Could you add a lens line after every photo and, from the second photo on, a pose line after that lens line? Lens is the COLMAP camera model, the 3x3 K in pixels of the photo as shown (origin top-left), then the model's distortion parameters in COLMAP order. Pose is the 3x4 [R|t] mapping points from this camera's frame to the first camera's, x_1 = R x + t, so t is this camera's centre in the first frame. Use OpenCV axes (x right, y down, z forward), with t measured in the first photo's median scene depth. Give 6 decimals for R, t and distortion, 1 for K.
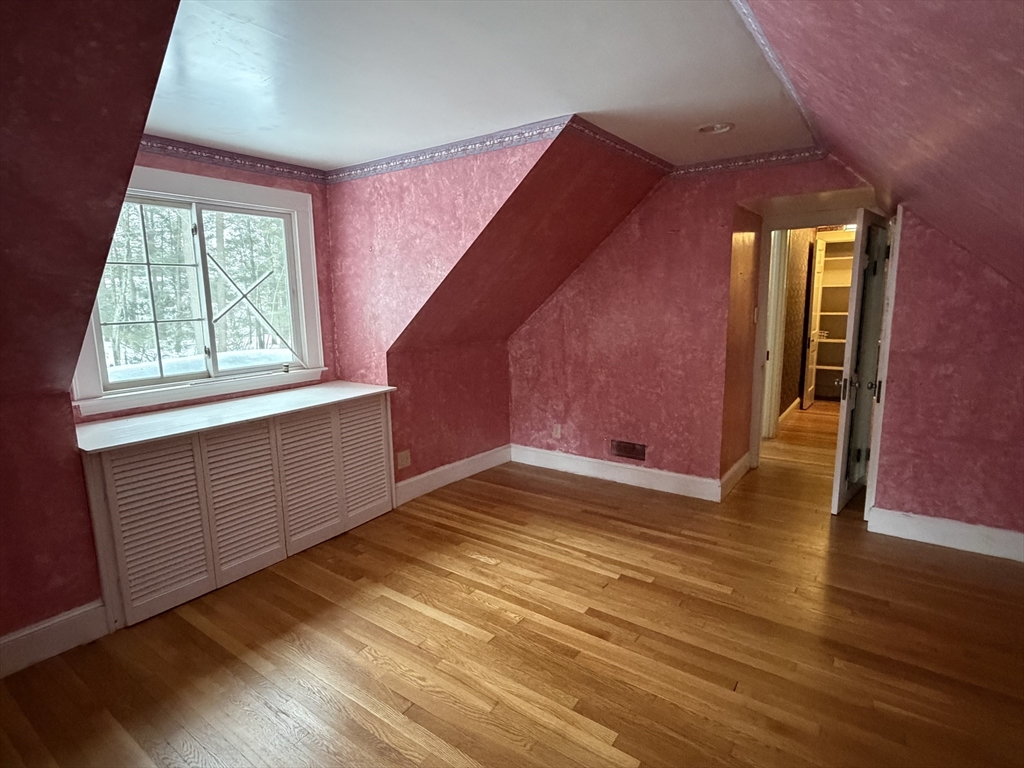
lens RADIAL K [[537.7, 0, 515.0], [0, 537.7, 381.2], [0, 0, 1]] dist [0.001019, -0.000571]
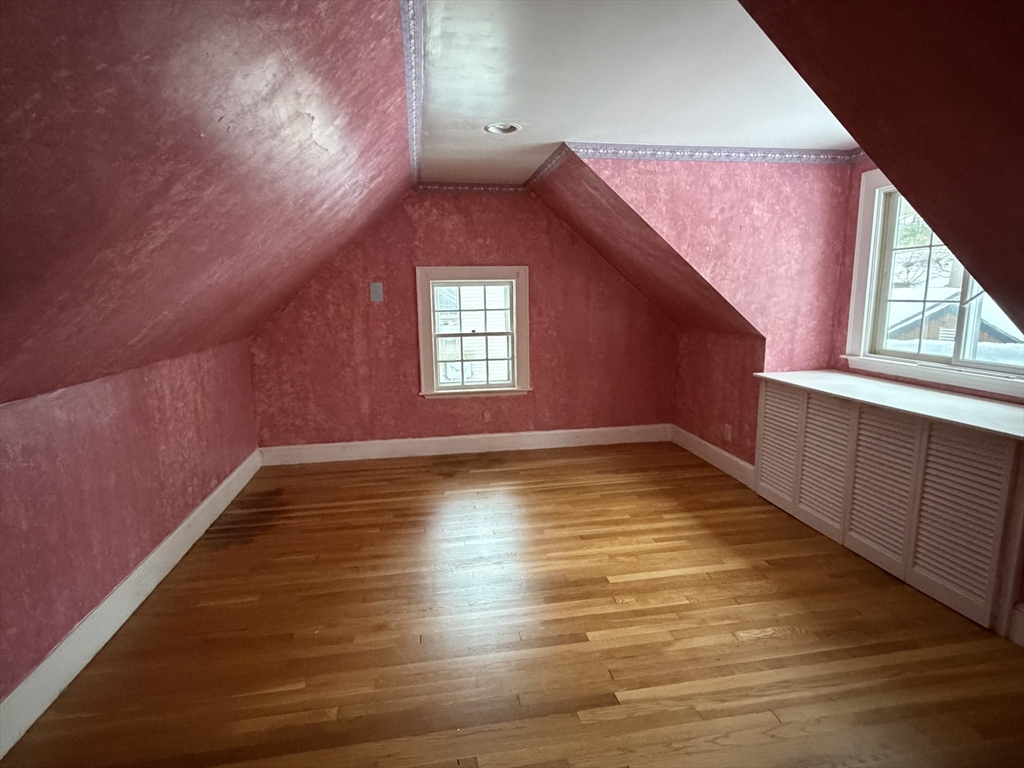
lens RADIAL K [[537.7, 0, 512.9], [0, 537.7, 384.3], [0, 0, 1]] dist [0.001019, -0.000571]
pose [[-0.698307, 0.150128, -0.699877, 0.704867], [-0.094650, 0.949806, 0.298178, -0.207198], [0.709513, 0.274463, -0.649047, 1.235013]]
